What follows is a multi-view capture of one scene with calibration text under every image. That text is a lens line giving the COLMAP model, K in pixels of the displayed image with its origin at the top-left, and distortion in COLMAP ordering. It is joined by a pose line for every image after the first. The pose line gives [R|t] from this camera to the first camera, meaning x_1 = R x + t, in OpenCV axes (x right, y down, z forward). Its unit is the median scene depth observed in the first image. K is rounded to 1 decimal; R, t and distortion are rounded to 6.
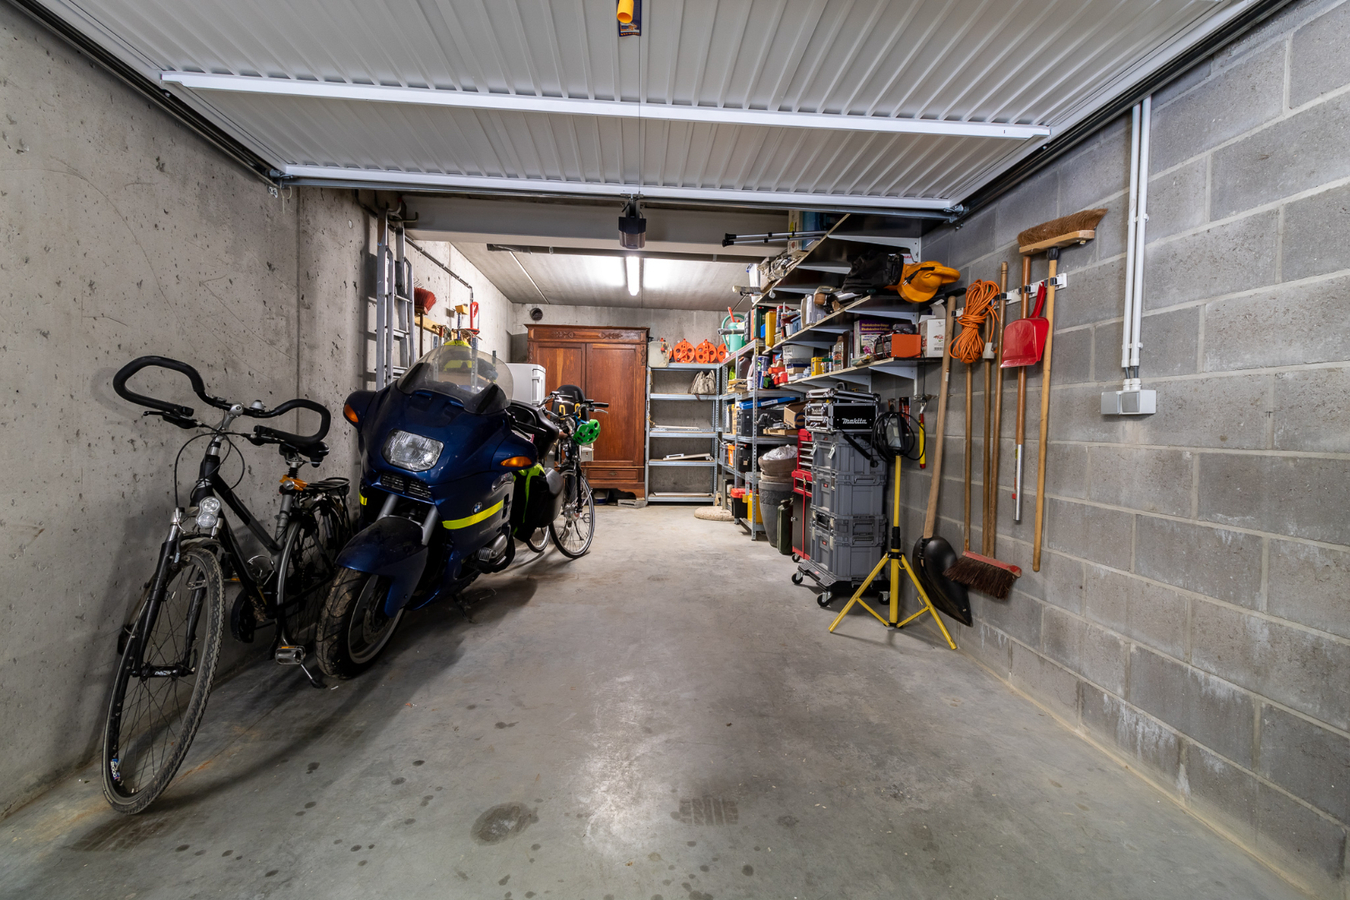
lens RADIAL K [[628.1, 0, 678.7], [0, 628.1, 444.9], [0, 0, 1]] dist [0.002411, -0.000745]
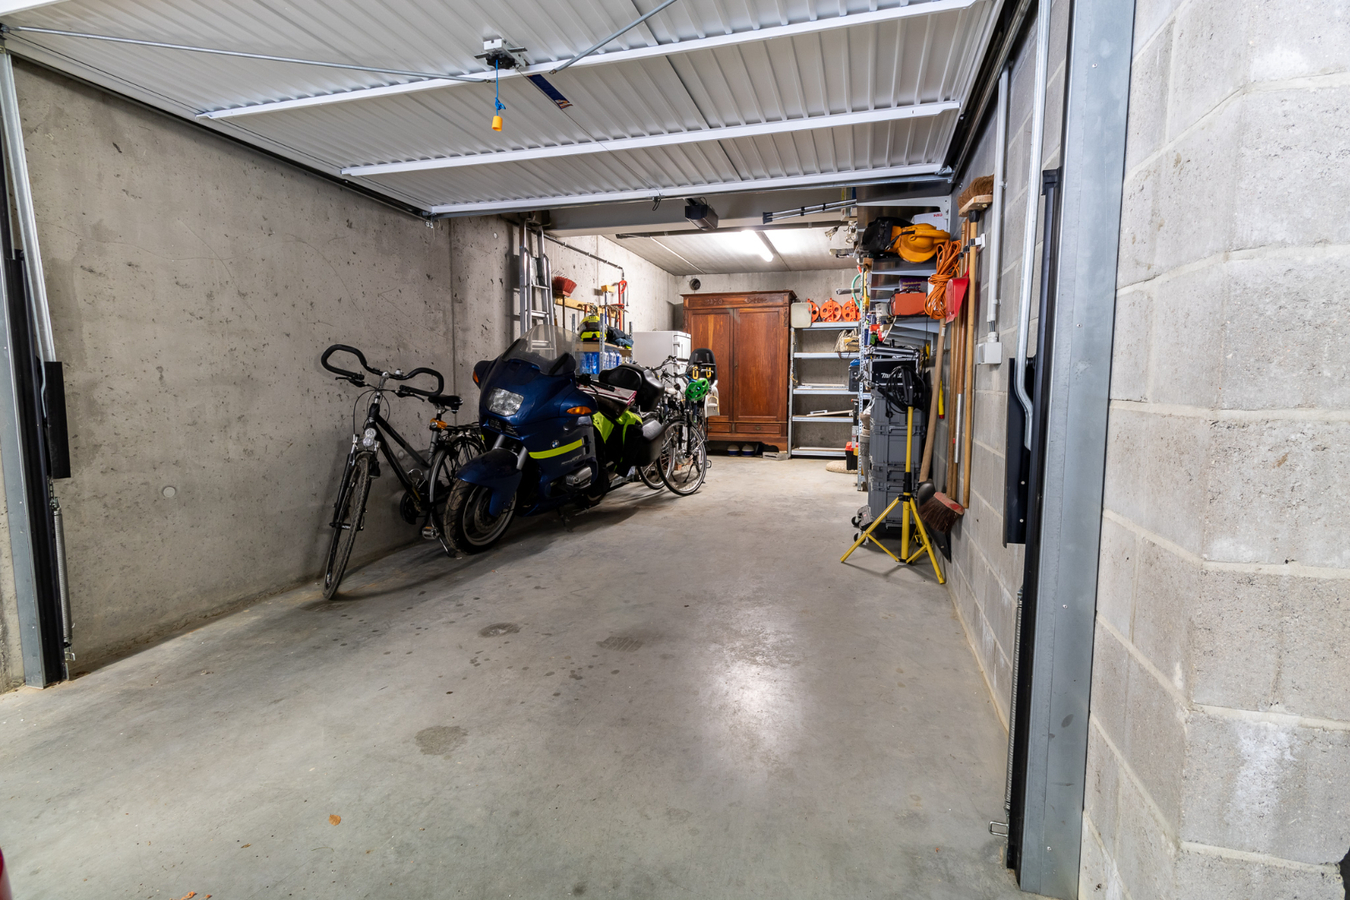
lens RADIAL K [[628.1, 0, 676.5], [0, 628.1, 448.6], [0, 0, 1]] dist [0.002411, -0.000745]
pose [[0.931510, 0.023254, -0.362973, 0.440966], [0.001660, 0.997672, 0.068177, 0.017510], [0.363713, -0.064110, 0.929302, -0.184021]]
